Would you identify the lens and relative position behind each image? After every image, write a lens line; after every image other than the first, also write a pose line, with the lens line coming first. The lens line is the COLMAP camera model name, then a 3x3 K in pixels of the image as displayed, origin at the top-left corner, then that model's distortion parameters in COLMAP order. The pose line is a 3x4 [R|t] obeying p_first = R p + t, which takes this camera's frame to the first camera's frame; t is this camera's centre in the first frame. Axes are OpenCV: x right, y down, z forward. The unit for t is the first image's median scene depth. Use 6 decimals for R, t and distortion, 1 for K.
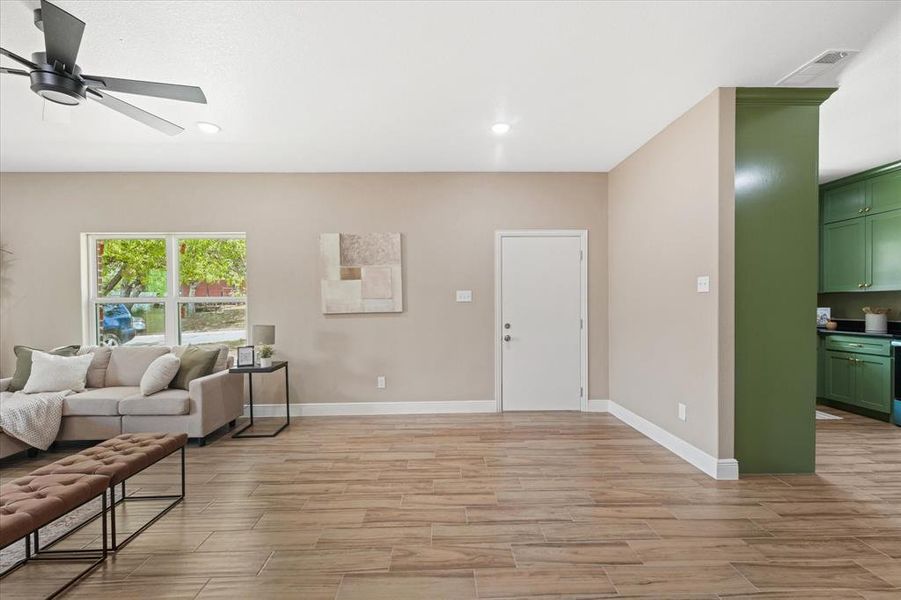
lens RADIAL K [[370.0, 0, 447.1], [0, 370.0, 308.7], [0, 0, 1]] dist [0.003477, 0.000285]
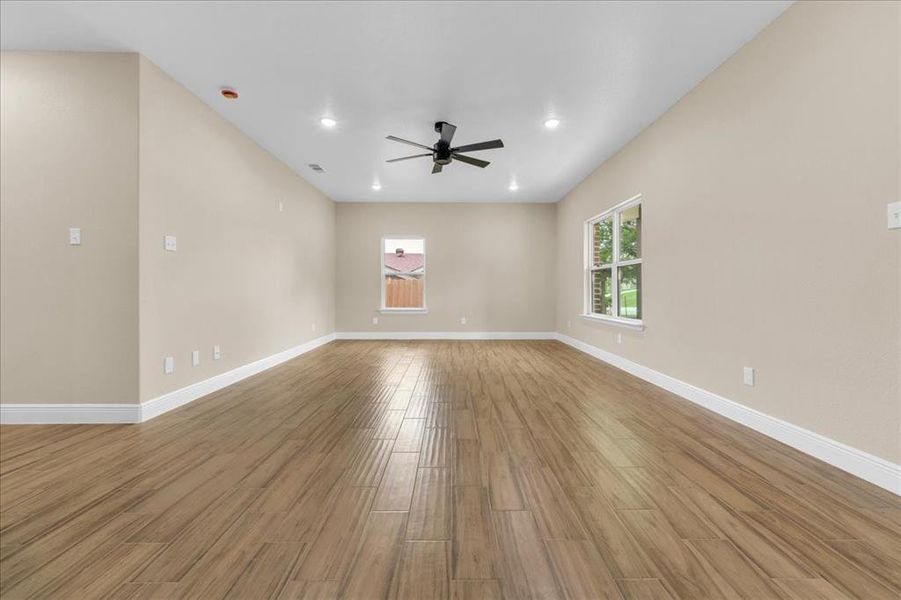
lens RADIAL K [[376.1, 0, 453.3], [0, 376.1, 288.9], [0, 0, 1]] dist [0.001108, -0.000053]
pose [[-0.012121, 0.003206, -0.999921, 0.528125], [-0.017240, 0.999846, 0.003415, 0.066123], [0.999778, 0.017280, -0.012064, 0.571891]]
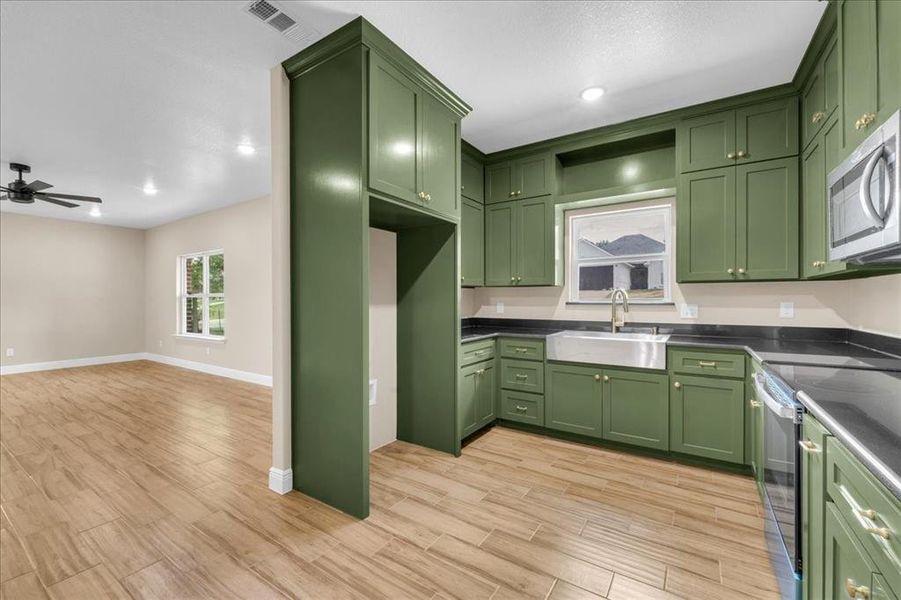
lens RADIAL K [[375.3, 0, 452.6], [0, 375.3, 295.9], [0, 0, 1]] dist [0.002083, 0.000042]
pose [[0.823782, -0.001182, -0.566905, 1.145600], [-0.010760, 0.999785, -0.017721, -0.004655], [0.566804, 0.020698, 0.823592, 0.333848]]
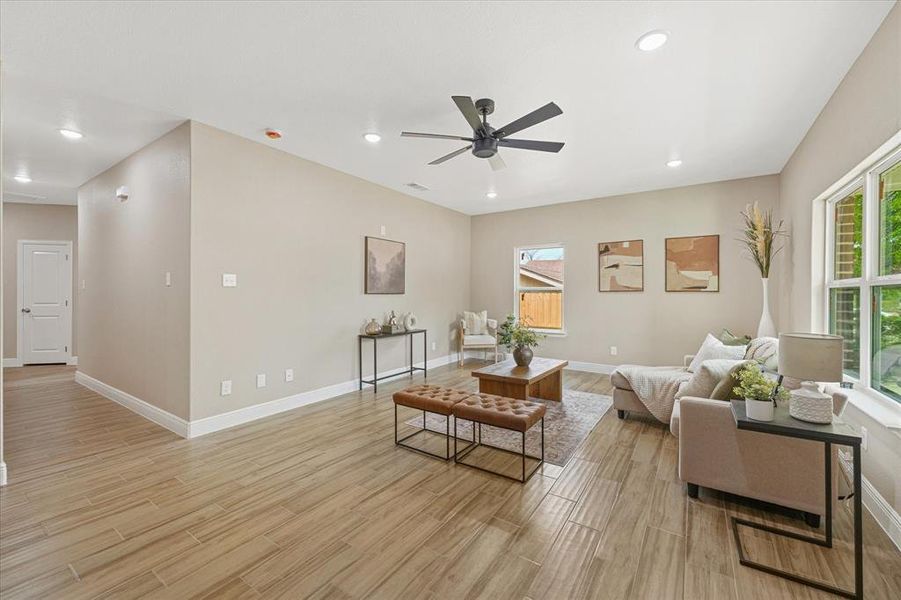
lens RADIAL K [[364.6, 0, 445.9], [0, 364.6, 297.9], [0, 0, 1]] dist [0.010602, -0.010987]
pose [[-0.581340, 0.020592, -0.813400, 0.129906], [-0.009303, 0.999446, 0.031950, -0.012457], [0.813608, 0.026141, -0.580827, 0.909292]]
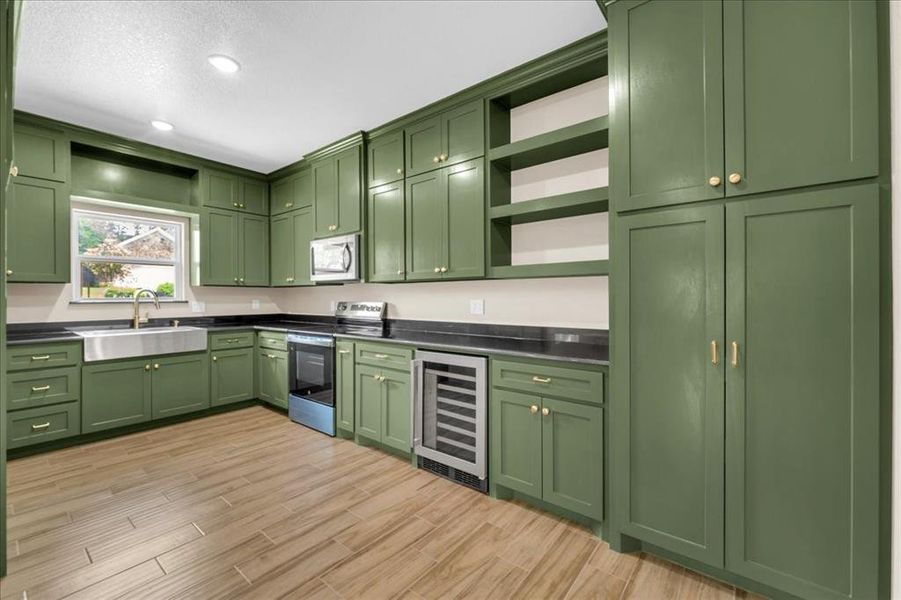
lens RADIAL K [[364.6, 0, 445.9], [0, 364.6, 297.9], [0, 0, 1]] dist [0.010602, -0.010987]
pose [[0.637980, 0.001961, 0.770050, 0.719166], [0.010183, 0.999888, -0.010983, 0.001004], [-0.769986, 0.014848, 0.637888, 0.050285]]
